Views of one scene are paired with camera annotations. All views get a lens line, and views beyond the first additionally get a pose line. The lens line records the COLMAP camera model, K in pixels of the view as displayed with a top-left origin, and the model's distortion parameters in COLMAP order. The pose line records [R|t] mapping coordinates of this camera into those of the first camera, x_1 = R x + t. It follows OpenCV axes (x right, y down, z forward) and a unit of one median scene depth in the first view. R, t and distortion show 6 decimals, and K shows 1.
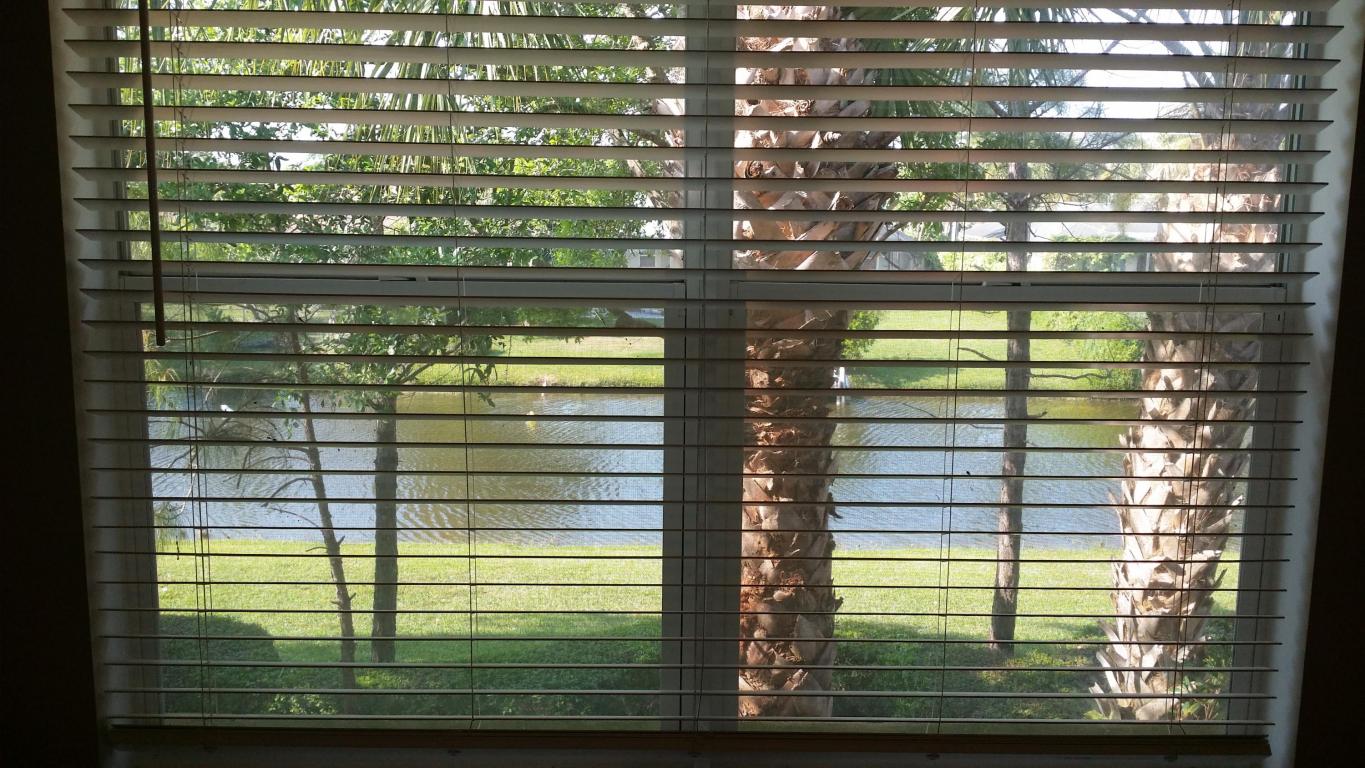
lens RADIAL K [[1196.5, 0, 691.7], [0, 1196.5, 377.1], [0, 0, 1]] dist [0.089331, -0.135978]
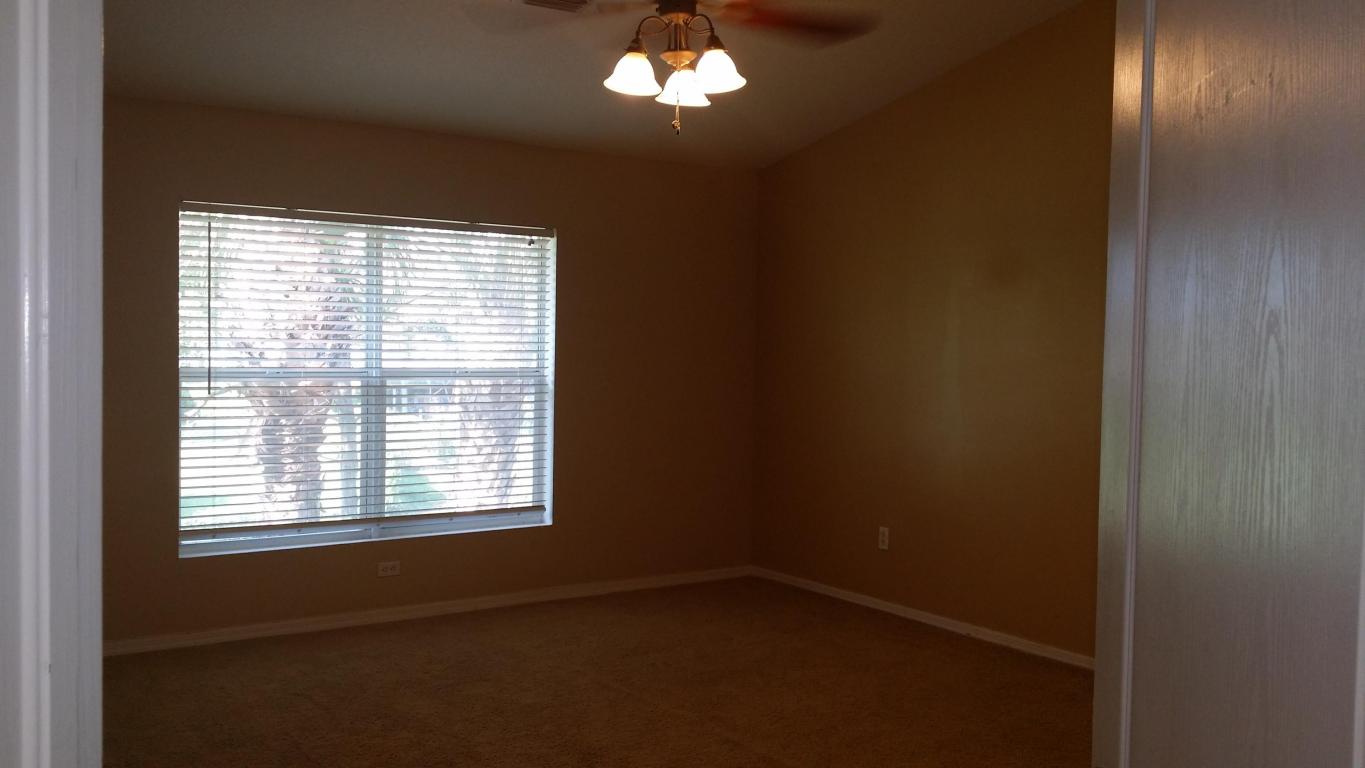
lens RADIAL K [[1196.5, 0, 691.7], [0, 1196.5, 377.1], [0, 0, 1]] dist [0.089331, -0.135978]
pose [[0.829050, -0.019028, 0.558850, -0.997288], [0.077812, 0.993623, -0.081602, 0.242057], [-0.553734, 0.111138, 0.825244, -1.932227]]
